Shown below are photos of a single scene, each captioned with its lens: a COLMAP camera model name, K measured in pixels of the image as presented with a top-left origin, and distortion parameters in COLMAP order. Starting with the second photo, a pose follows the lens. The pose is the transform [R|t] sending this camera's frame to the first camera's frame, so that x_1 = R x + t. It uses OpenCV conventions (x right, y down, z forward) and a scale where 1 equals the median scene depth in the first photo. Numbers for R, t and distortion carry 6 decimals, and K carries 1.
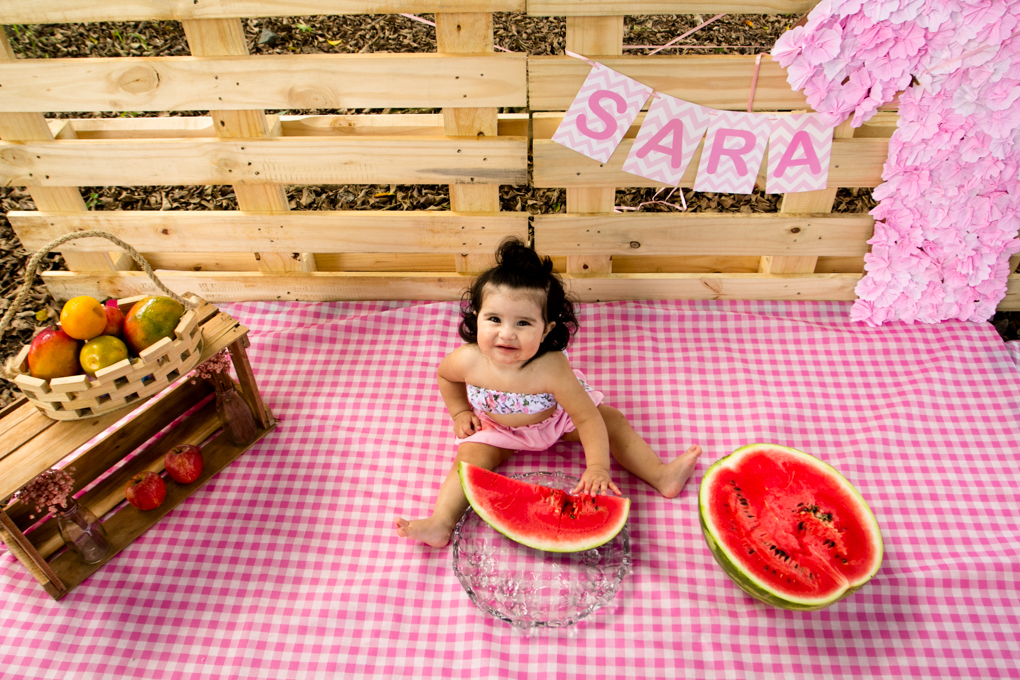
lens RADIAL K [[795.0, 0, 523.6], [0, 795.0, 341.2], [0, 0, 1]] dist [-0.088661, 0.049506]
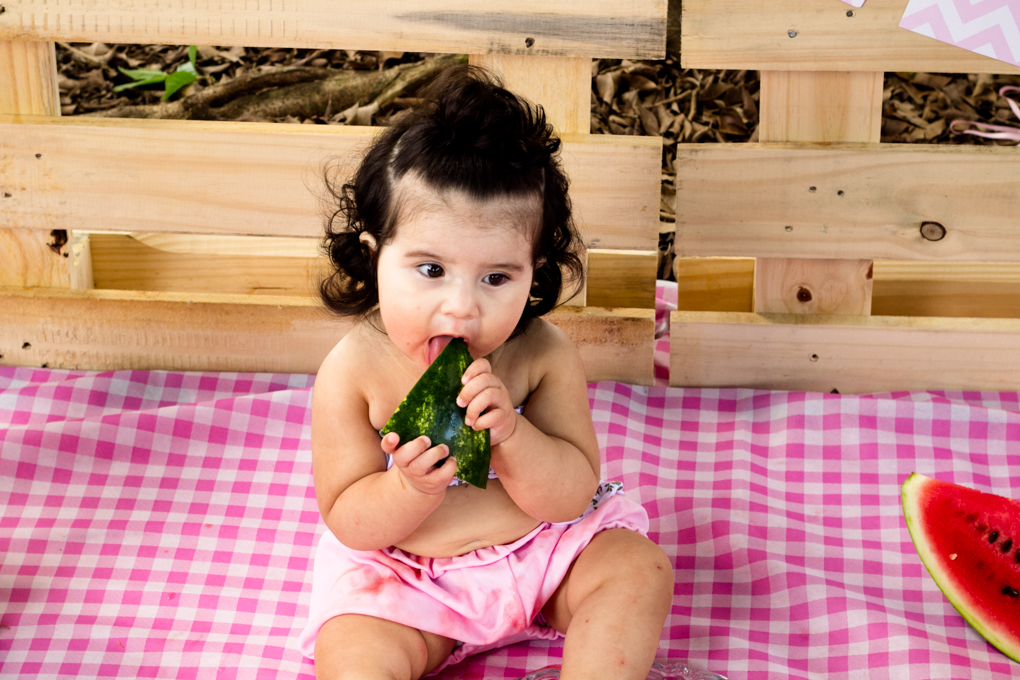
lens RADIAL K [[2731.1, 0, 424.9], [0, 2731.1, 318.2], [0, 0, 1]] dist [-0.040615, -0.799776]
pose [[0.998165, 0.034069, -0.050067, -0.045559], [-0.045283, 0.968833, -0.243540, 0.289120], [0.040209, 0.245360, 0.968598, -0.337854]]
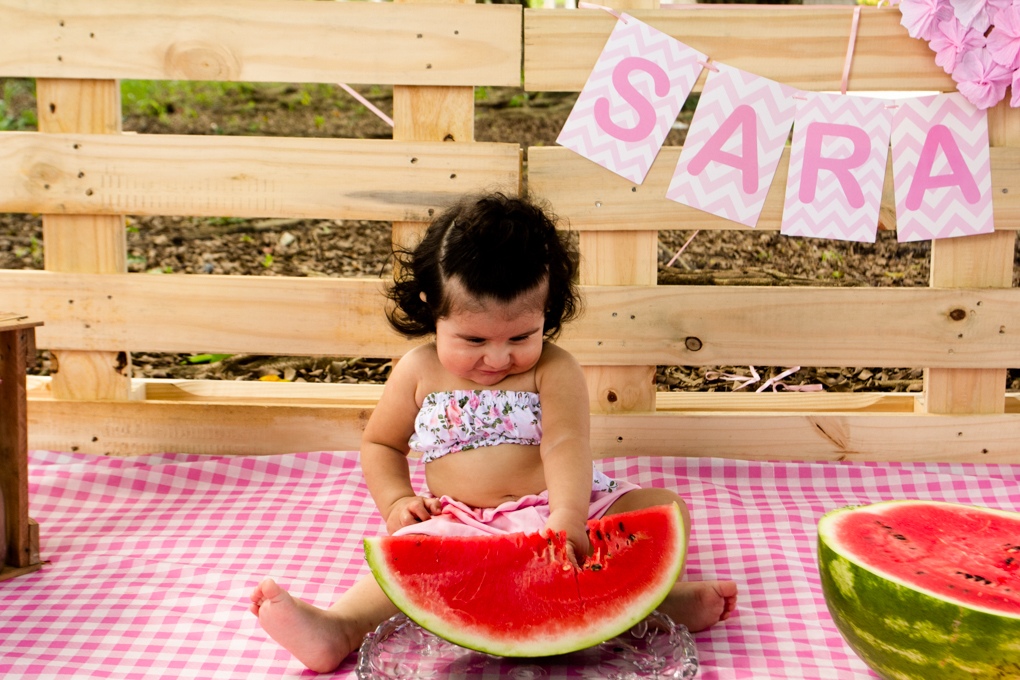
lens RADIAL K [[1533.2, 0, 523.1], [0, 1533.2, 341.9], [0, 0, 1]] dist [-0.003899, 0.062694]
pose [[0.999537, 0.030354, 0.002162, 0.009793], [-0.024063, 0.831889, -0.554420, 0.587431], [-0.018627, 0.554111, 0.832234, 0.036488]]
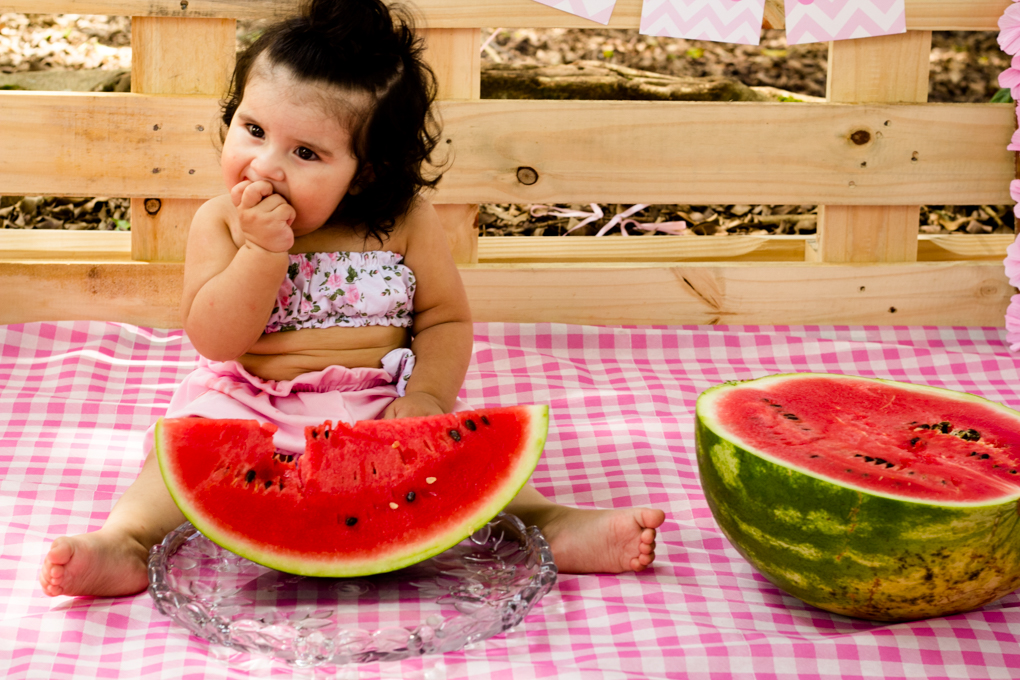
lens RADIAL K [[2429.4, 0, 484.2], [0, 2429.4, 342.1], [0, 0, 1]] dist [-0.070004, -0.377343]
pose [[0.992029, 0.015328, 0.125074, -0.067719], [0.046835, 0.876616, -0.478906, 0.718432], [-0.116982, 0.480947, 0.868911, -0.206836]]
